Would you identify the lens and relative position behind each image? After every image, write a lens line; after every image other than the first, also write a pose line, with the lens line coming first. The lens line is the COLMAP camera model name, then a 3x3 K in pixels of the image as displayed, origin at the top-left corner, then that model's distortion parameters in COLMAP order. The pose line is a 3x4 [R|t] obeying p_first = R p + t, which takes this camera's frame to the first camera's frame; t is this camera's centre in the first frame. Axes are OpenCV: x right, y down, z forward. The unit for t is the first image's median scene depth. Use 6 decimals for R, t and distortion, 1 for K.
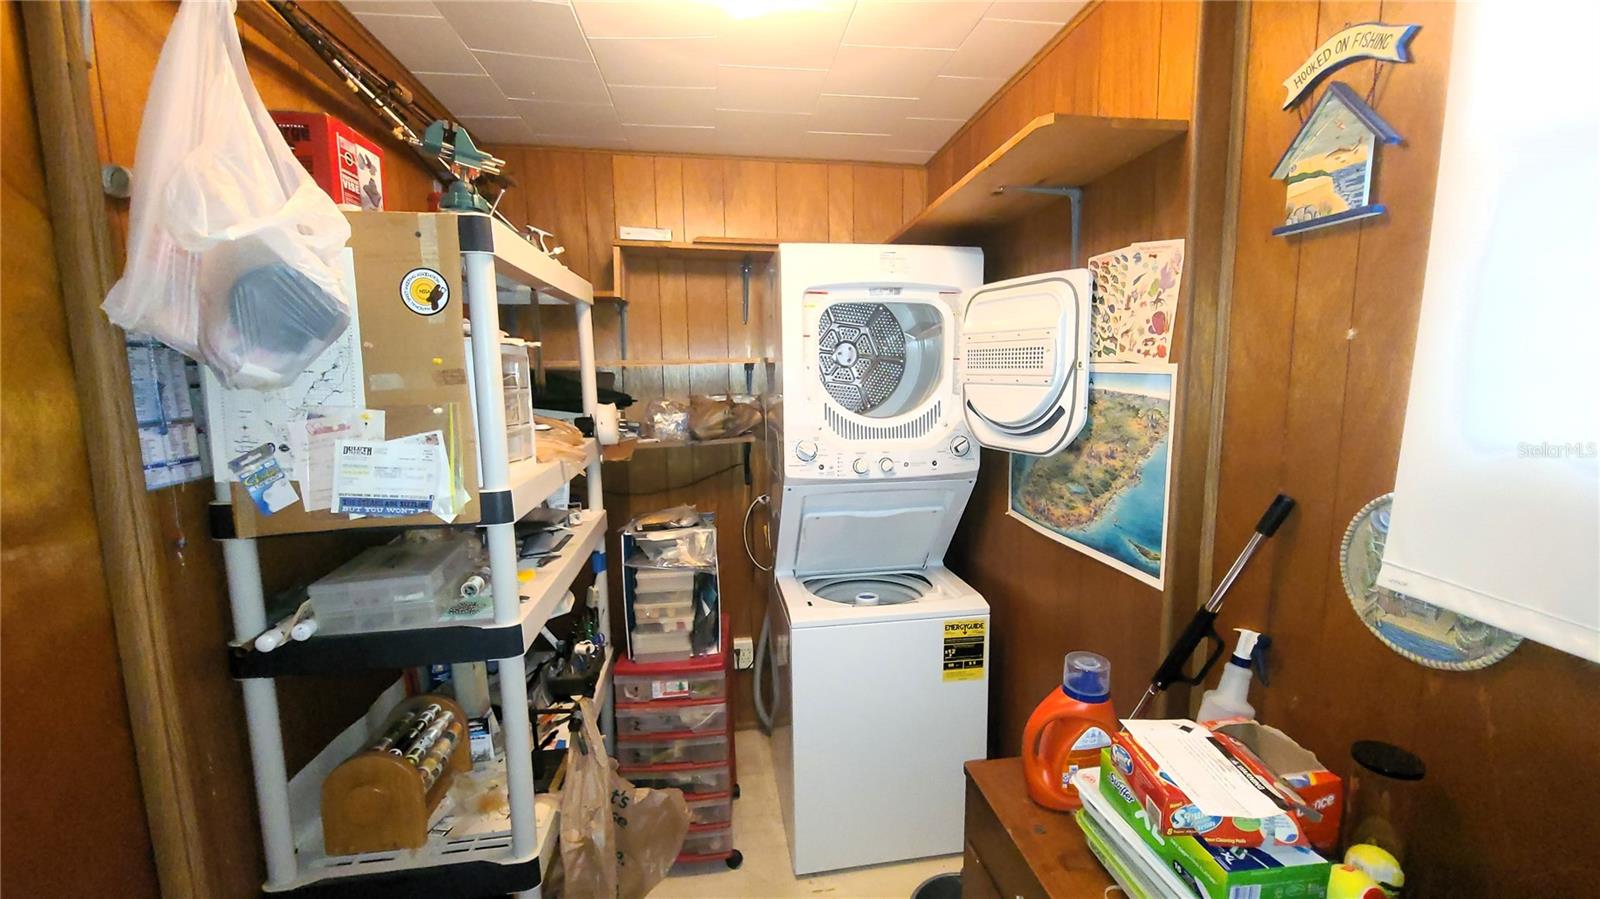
lens RADIAL K [[650.9, 0, 809.7], [0, 650.9, 447.1], [0, 0, 1]] dist [-0.001294, -0.001171]
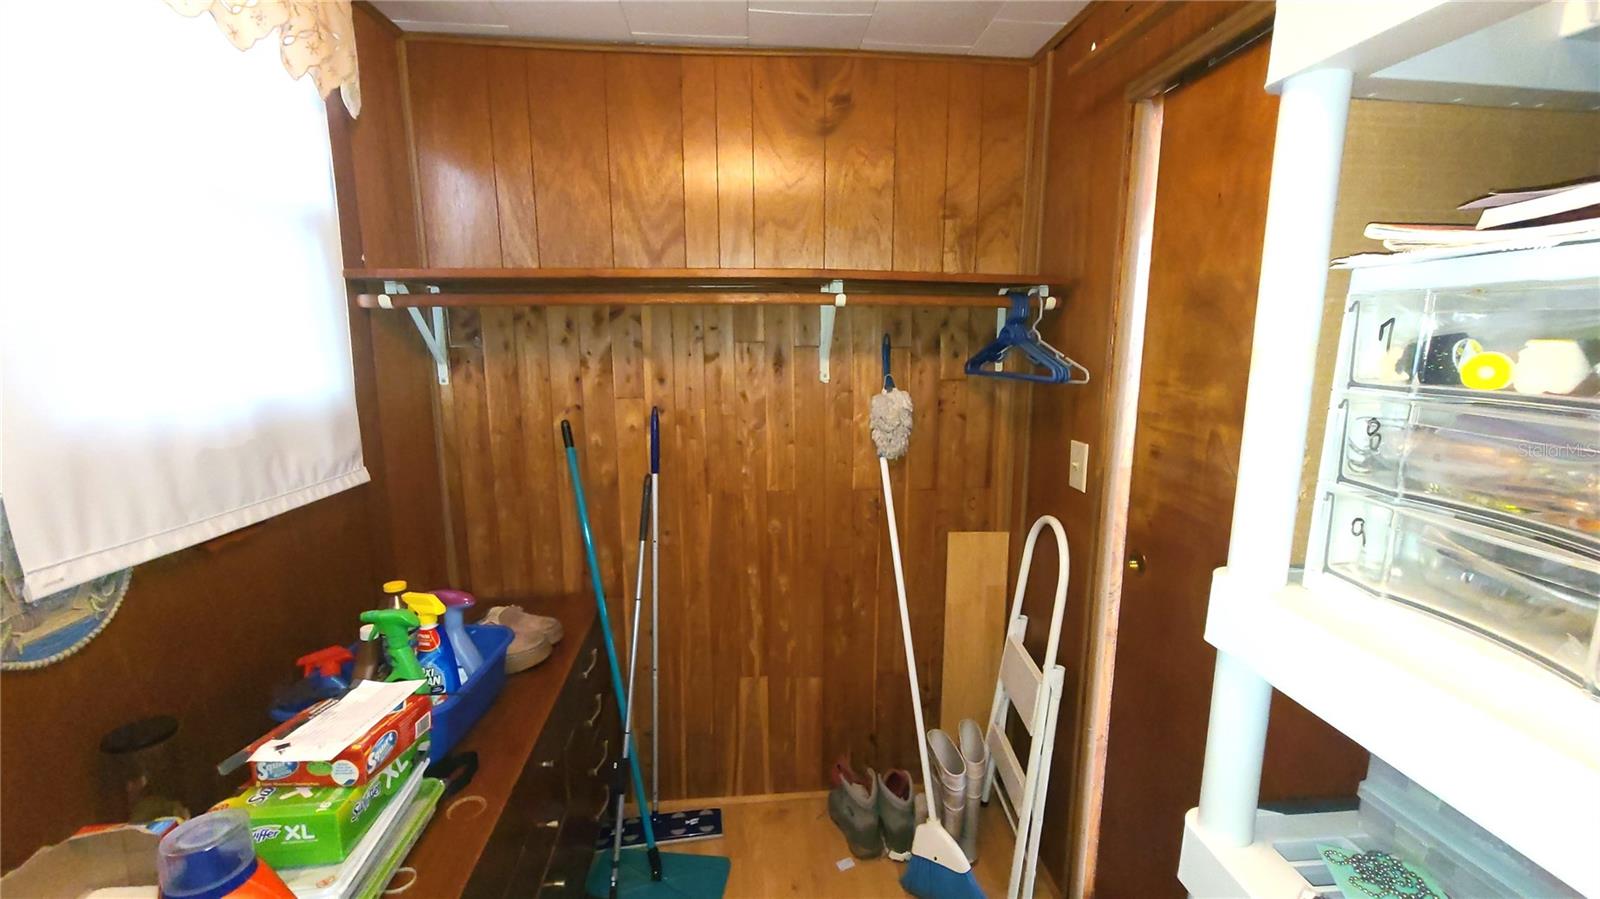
lens RADIAL K [[650.9, 0, 801.1], [0, 650.9, 446.2], [0, 0, 1]] dist [-0.001294, -0.001171]
pose [[-0.997327, 0.000974, 0.073064, -0.202581], [0.022829, 0.954010, 0.298903, -0.215040], [-0.069412, 0.299772, -0.951482, 1.671937]]
